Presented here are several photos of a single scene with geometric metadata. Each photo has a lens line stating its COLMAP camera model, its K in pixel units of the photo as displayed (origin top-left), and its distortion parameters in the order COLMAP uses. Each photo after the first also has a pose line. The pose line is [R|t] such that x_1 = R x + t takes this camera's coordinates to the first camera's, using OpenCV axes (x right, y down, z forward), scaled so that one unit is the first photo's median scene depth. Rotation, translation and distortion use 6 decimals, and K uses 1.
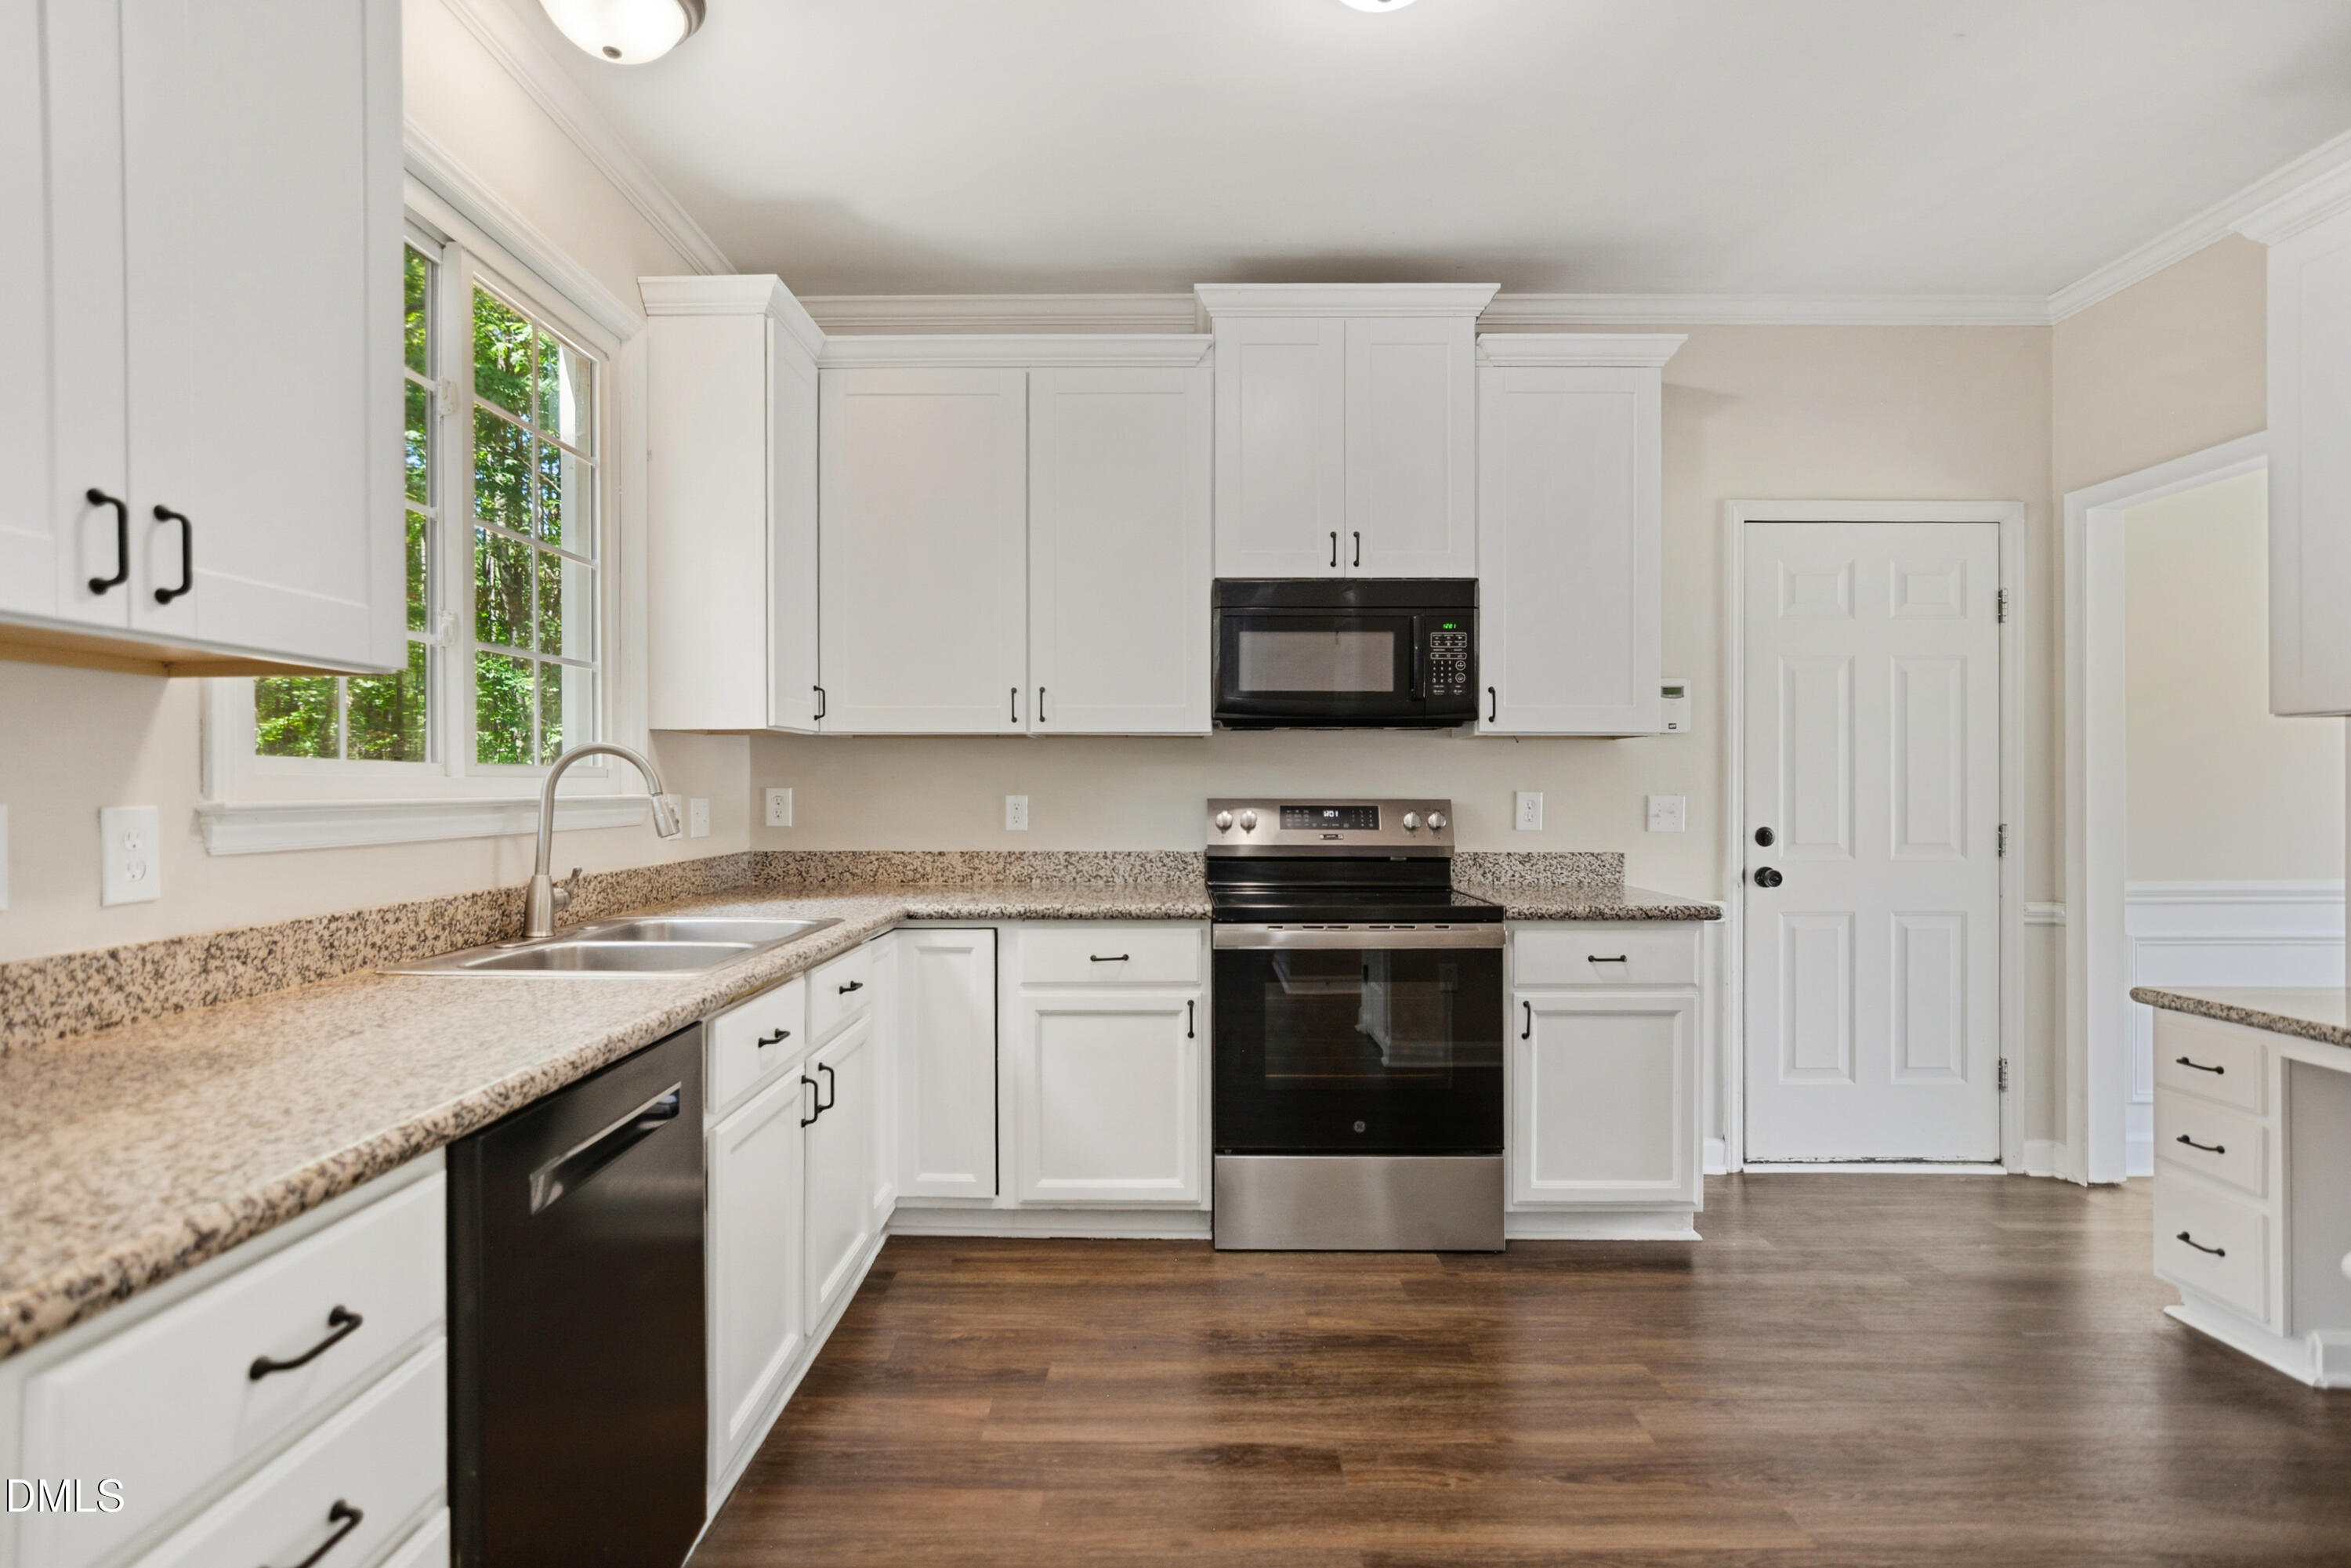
lens RADIAL K [[1149.9, 0, 1175.5], [0, 1149.9, 784.0], [0, 0, 1]] dist [-0.001667, -0.000069]
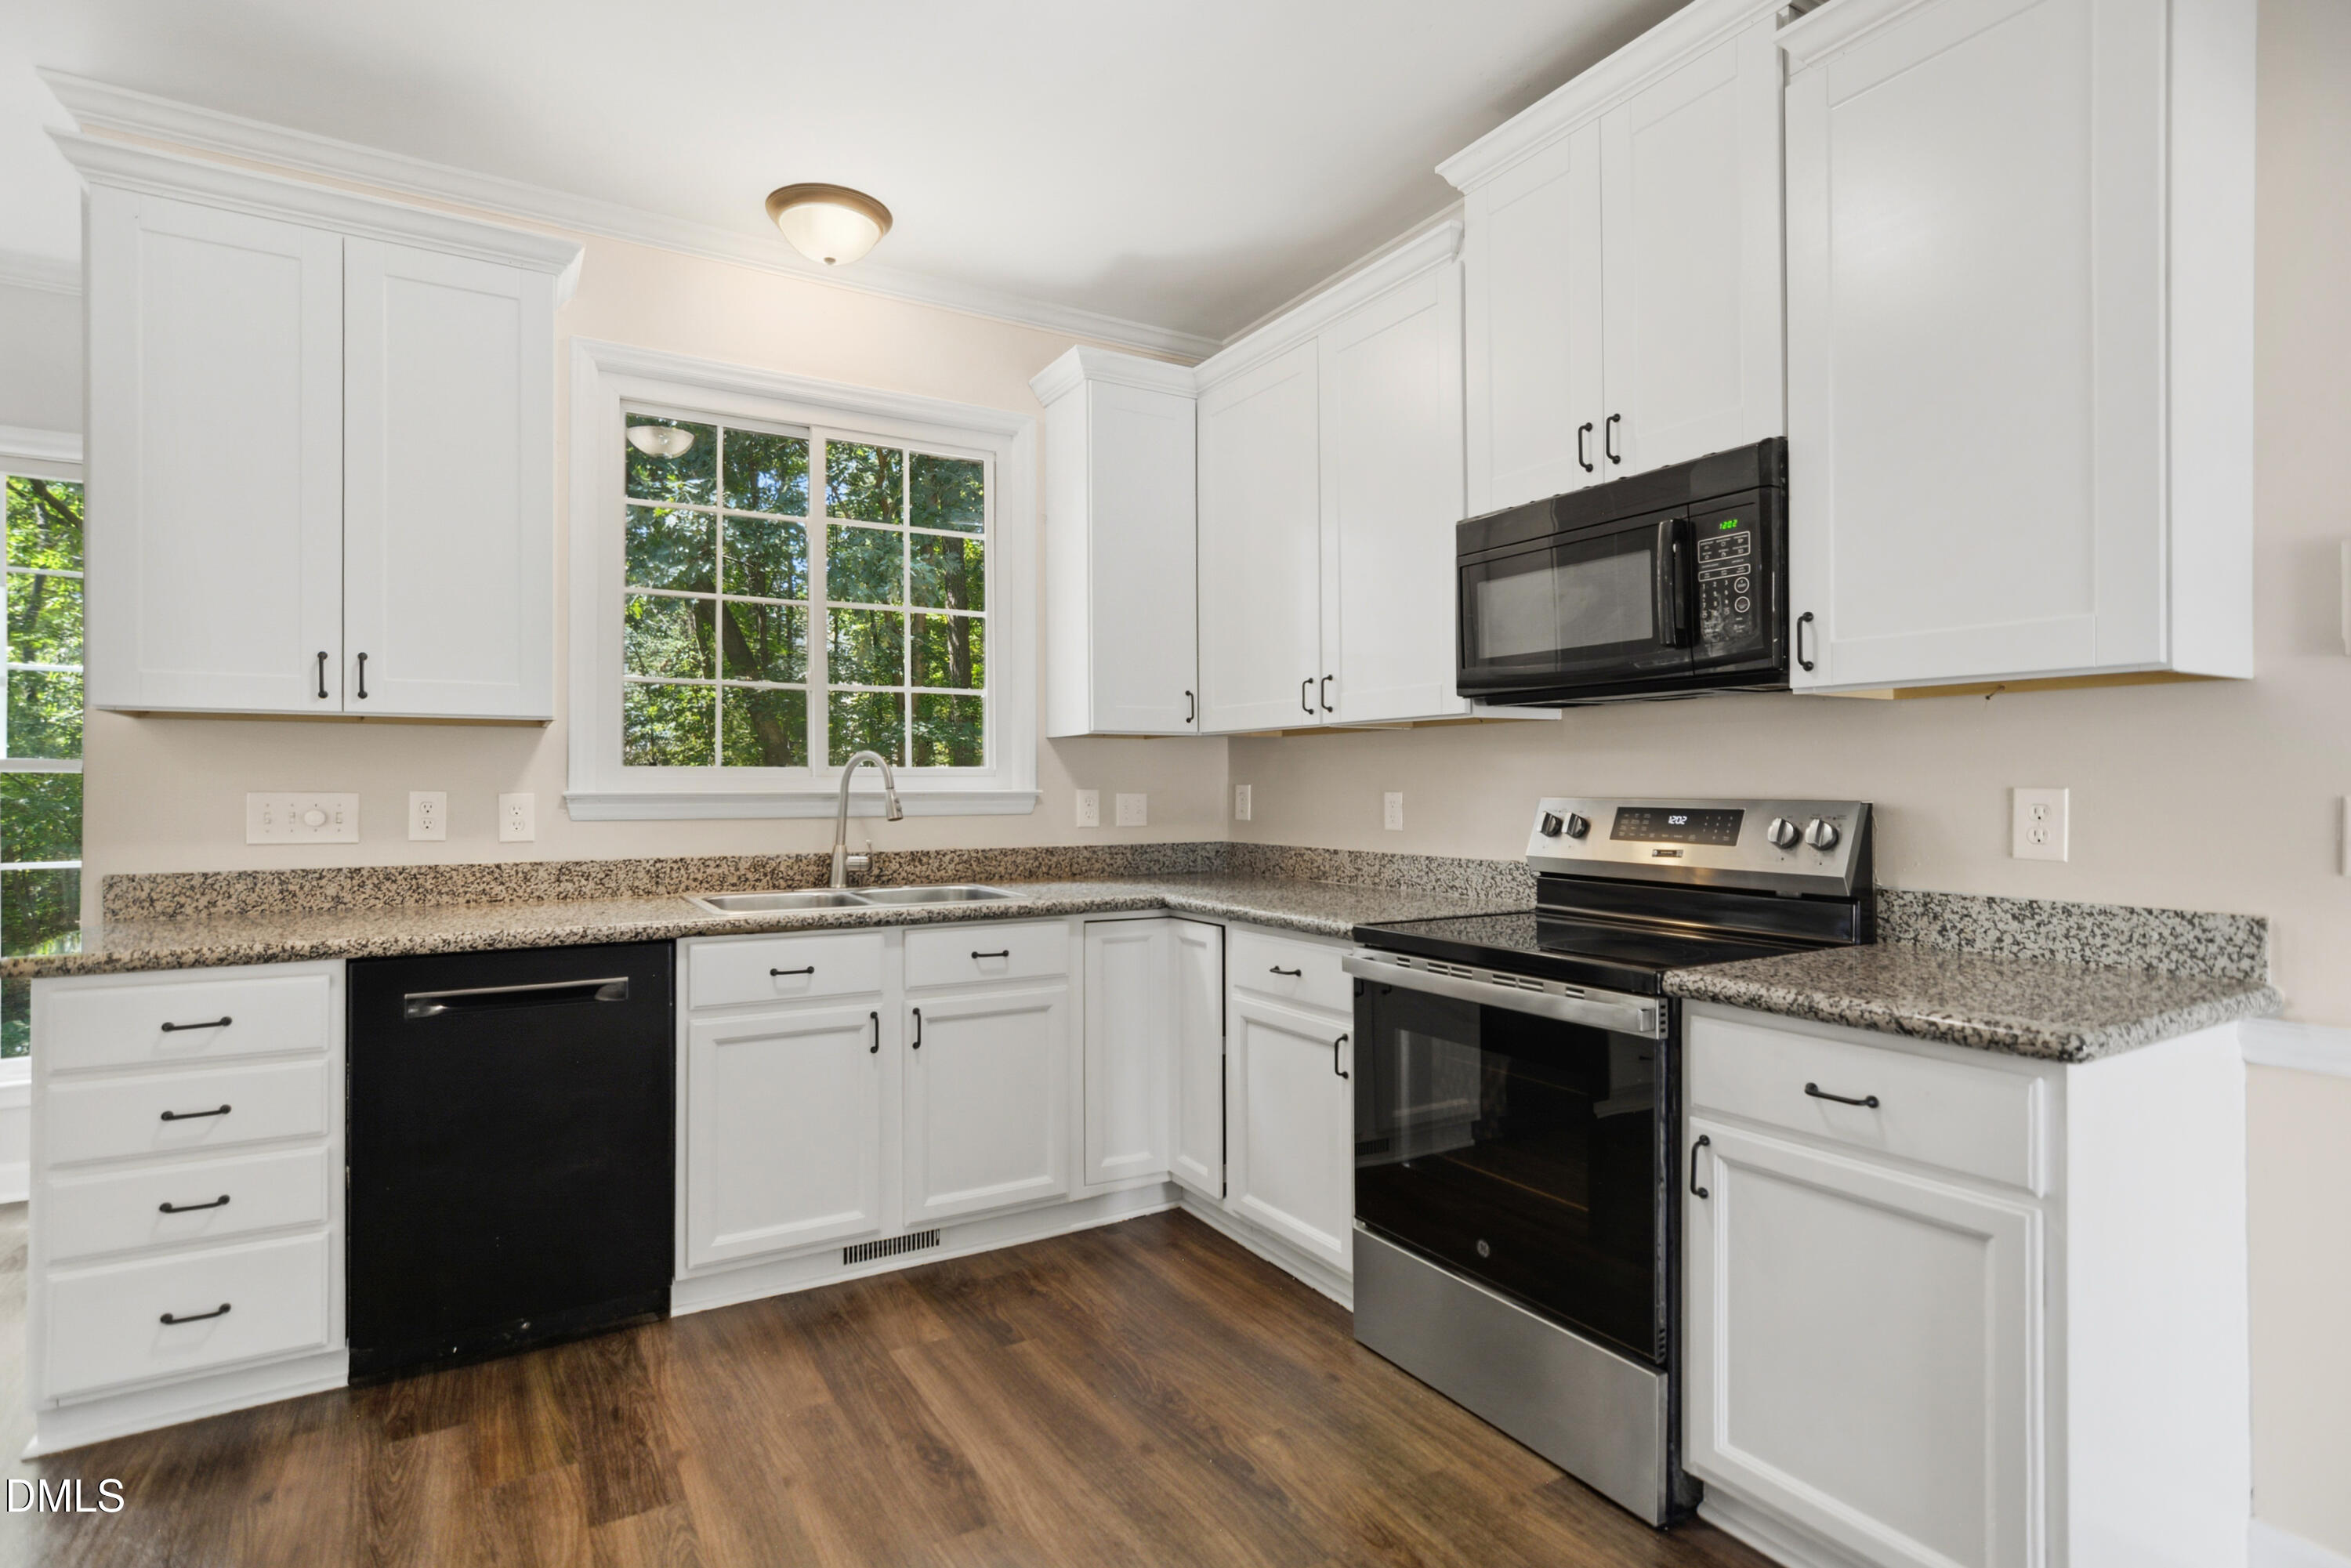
lens RADIAL K [[1173.4, 0, 1168.2], [0, 1173.4, 777.8], [0, 0, 1]] dist [-0.002405, -0.000405]
pose [[0.517752, -0.007533, -0.855498, 0.626754], [0.003778, 0.999972, -0.006518, 0.004373], [0.855523, 0.000143, 0.517766, 0.404069]]
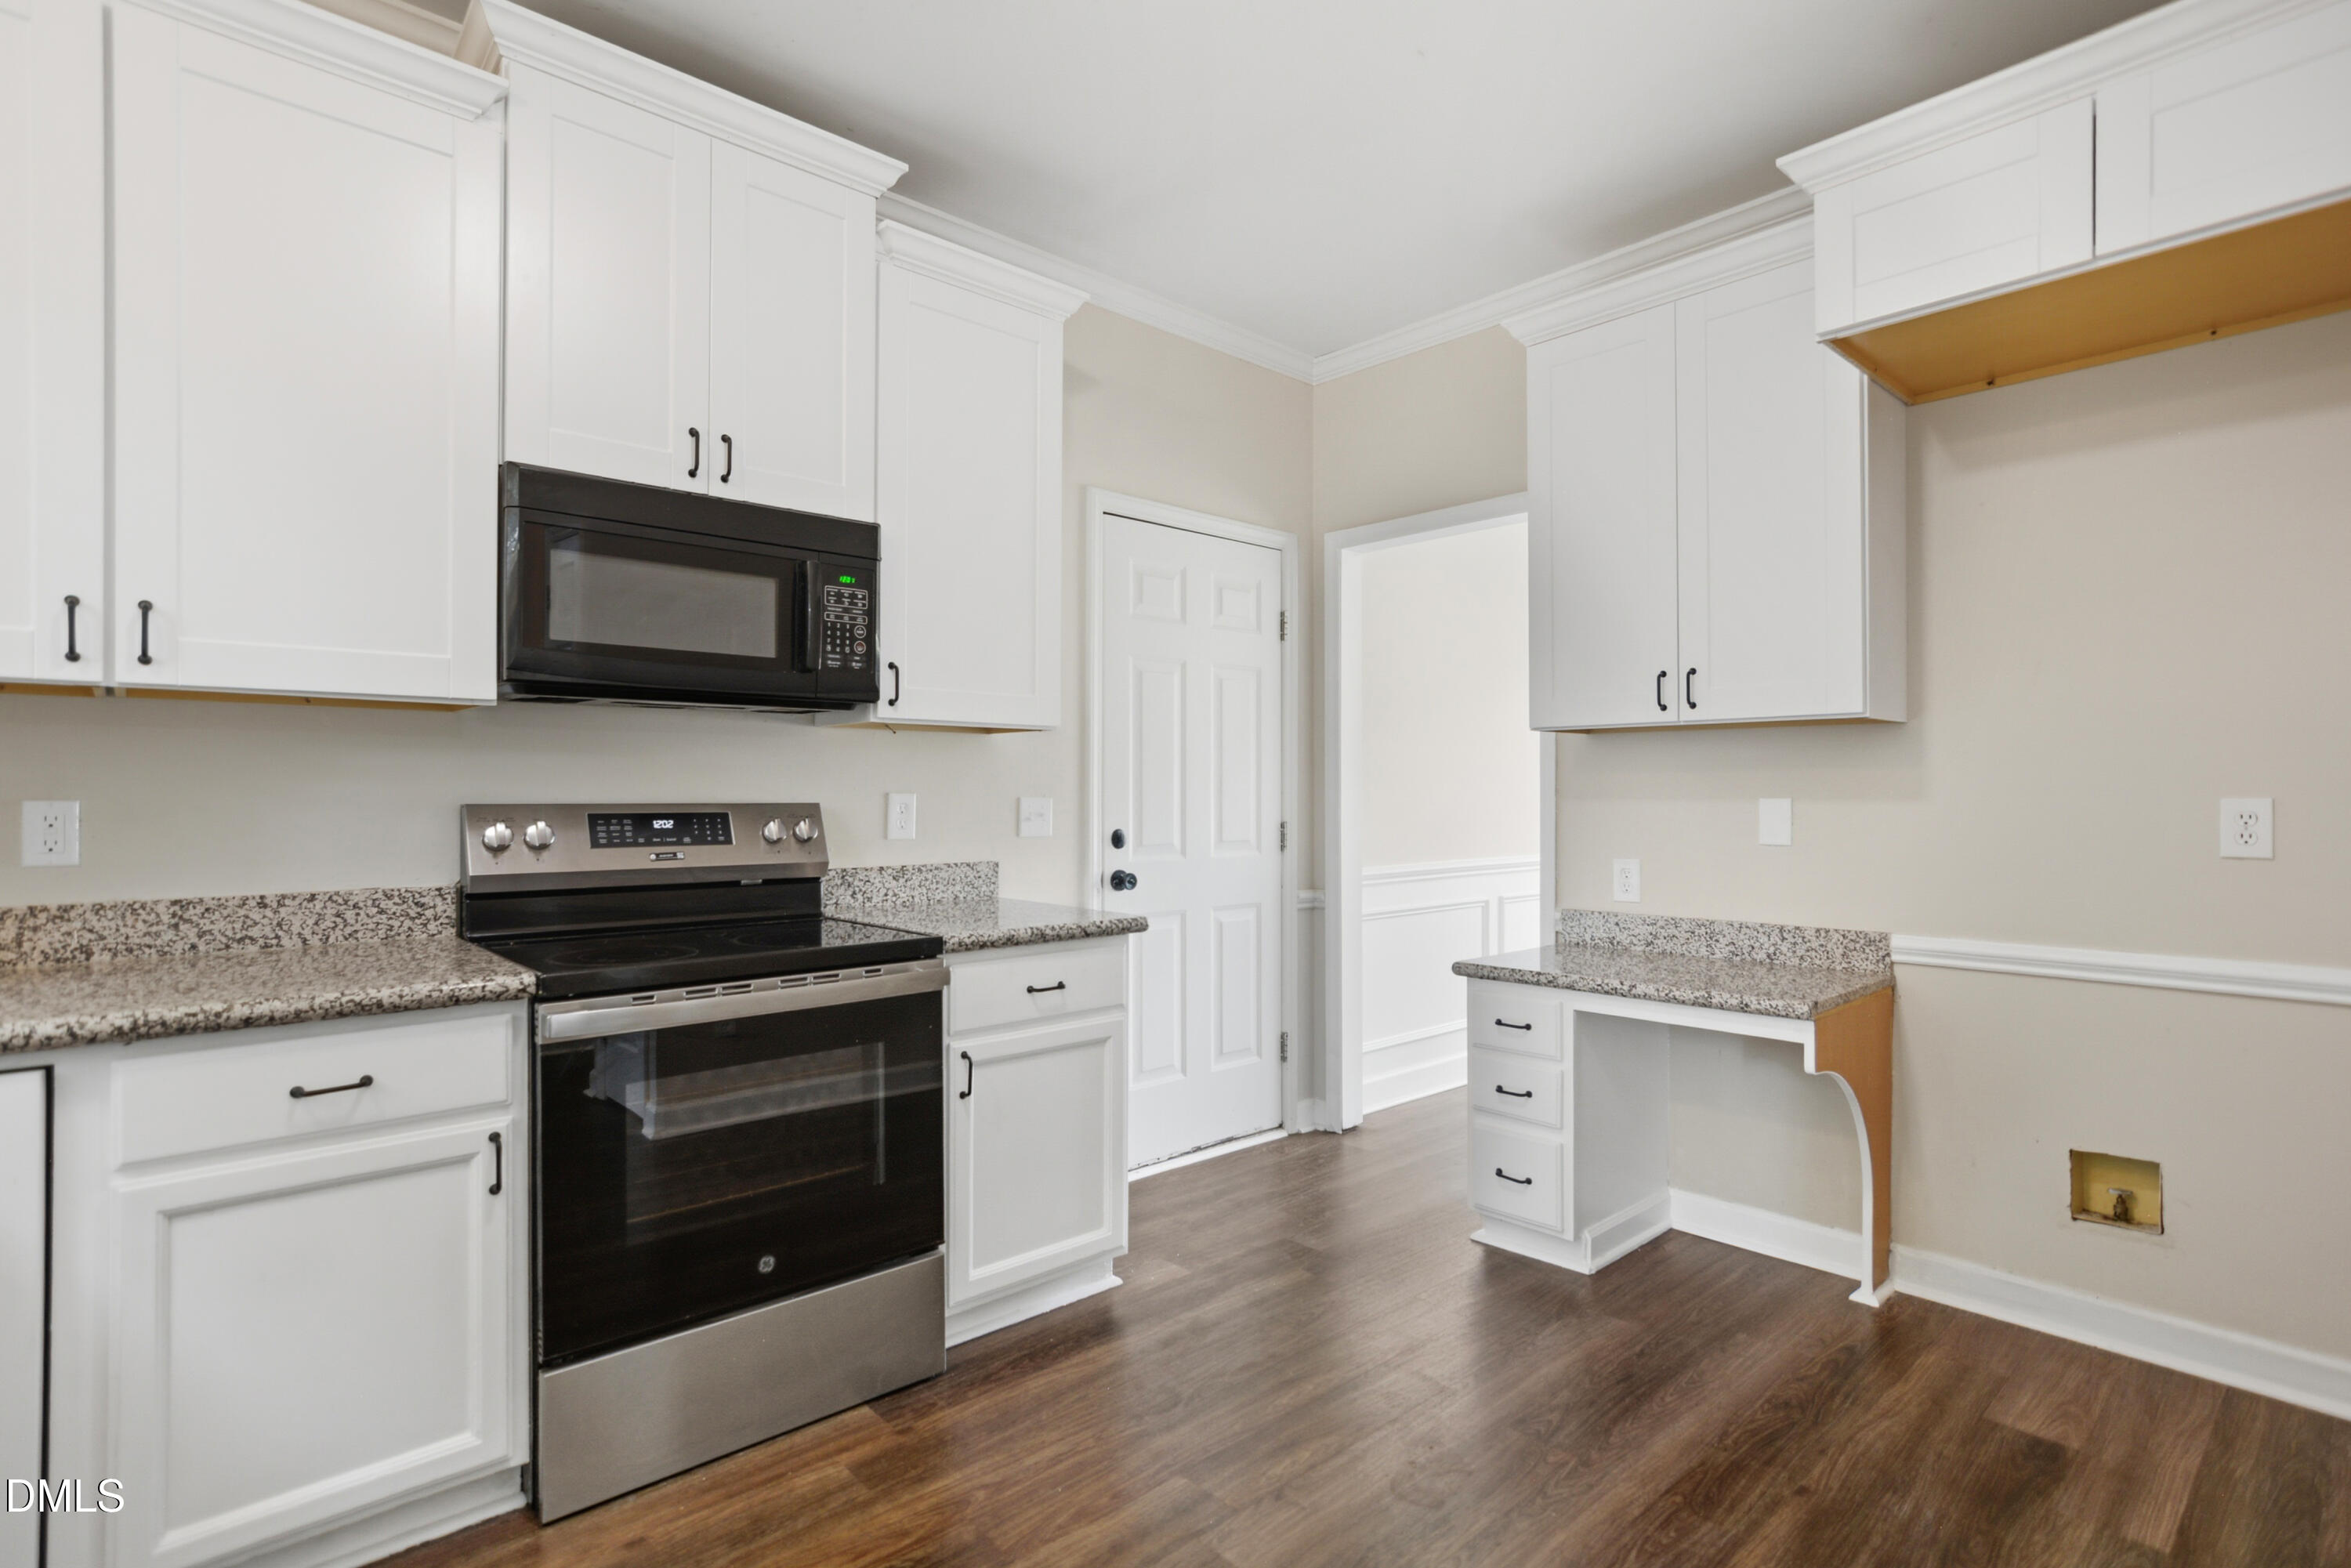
lens RADIAL K [[1135.6, 0, 1156.0], [0, 1135.6, 782.3], [0, 0, 1]] dist [-0.013413, 0.009049]
pose [[0.747758, 0.004682, 0.663955, -0.113751], [-0.001504, 0.999985, -0.005359, 0.003395], [-0.663969, 0.003009, 0.747754, 0.287180]]
